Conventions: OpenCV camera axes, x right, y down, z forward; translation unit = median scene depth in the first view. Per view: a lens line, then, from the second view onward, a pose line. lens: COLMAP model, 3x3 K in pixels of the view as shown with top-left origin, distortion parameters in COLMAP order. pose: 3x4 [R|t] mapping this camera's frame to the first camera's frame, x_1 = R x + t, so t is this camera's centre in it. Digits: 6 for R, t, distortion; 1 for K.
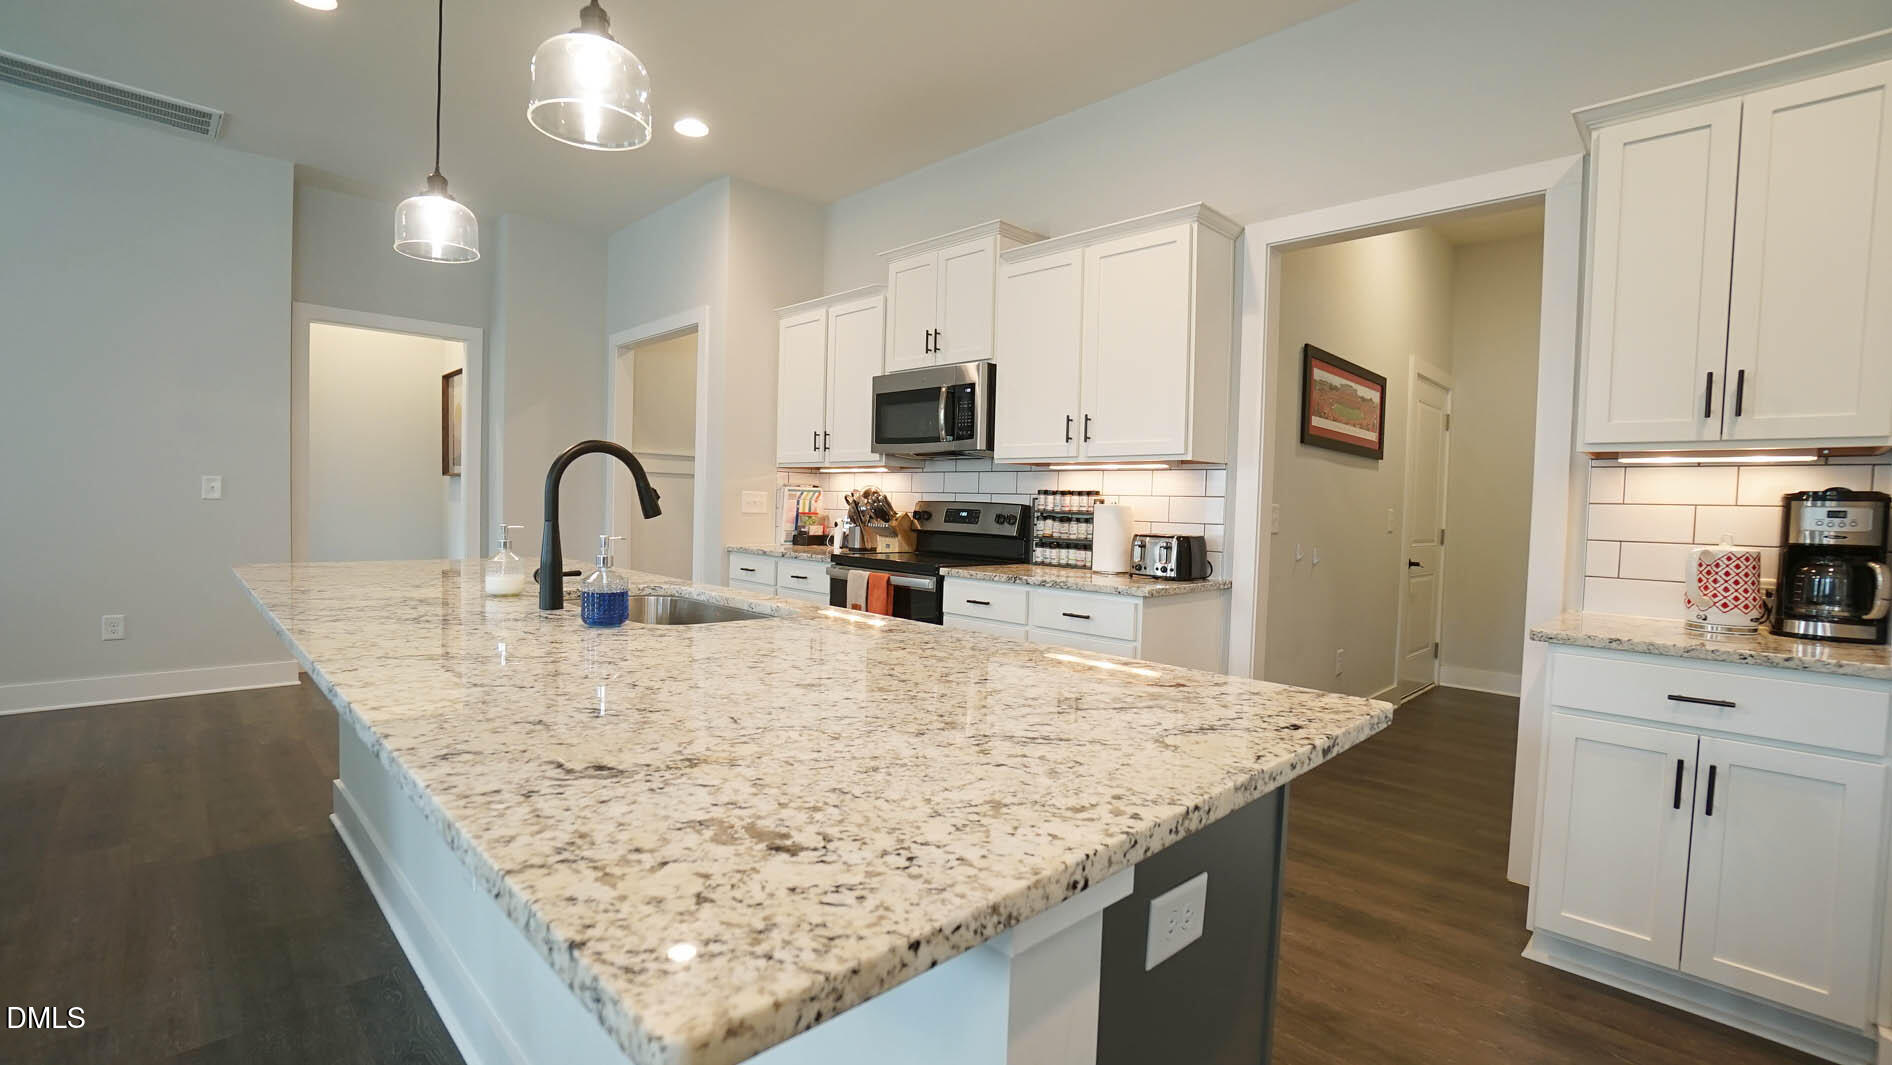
lens RADIAL K [[833.6, 0, 939.5], [0, 833.6, 533.3], [0, 0, 1]] dist [-0.038189, 0.004668]
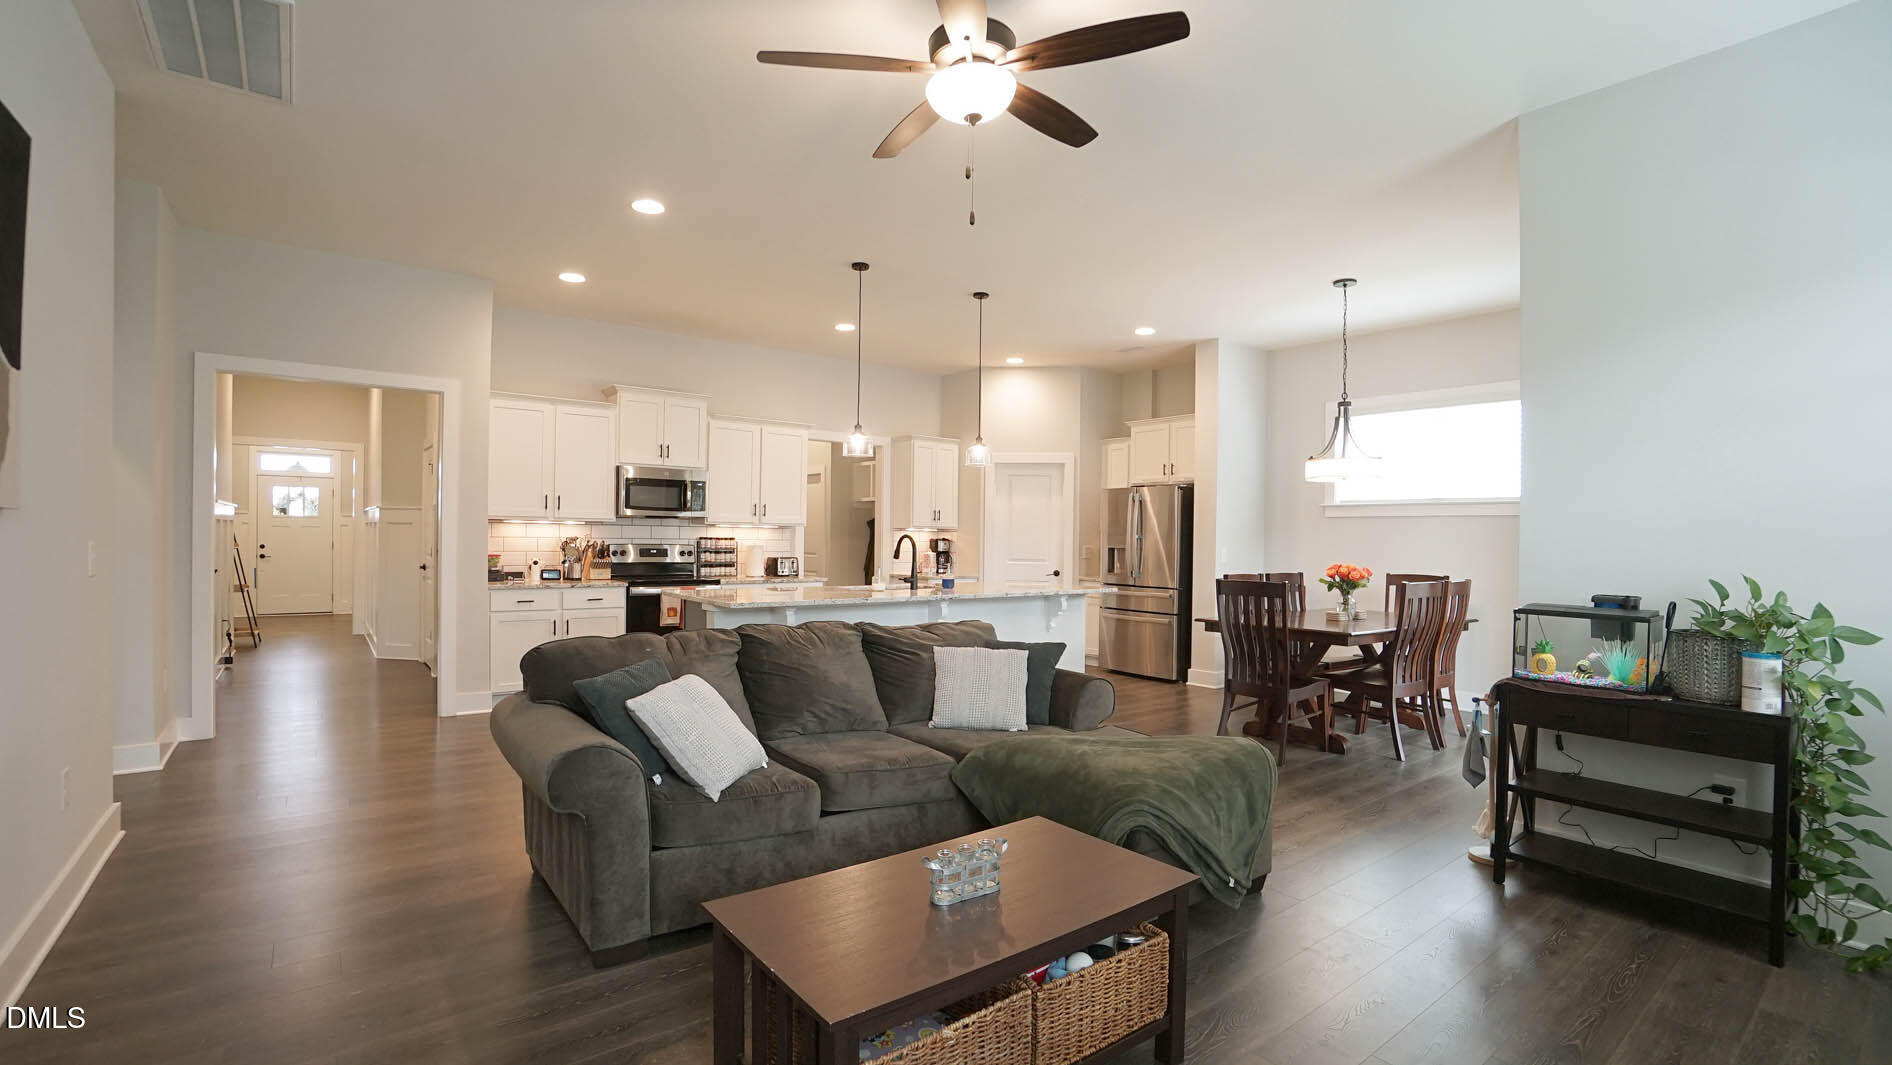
lens RADIAL K [[833.6, 0, 939.5], [0, 833.6, 537.4], [0, 0, 1]] dist [-0.038189, 0.004668]
pose [[0.118030, -0.025675, 0.992678, -1.712858], [0.023482, 0.999458, 0.023058, -0.083975], [-0.992732, 0.020588, 0.118569, 0.256807]]
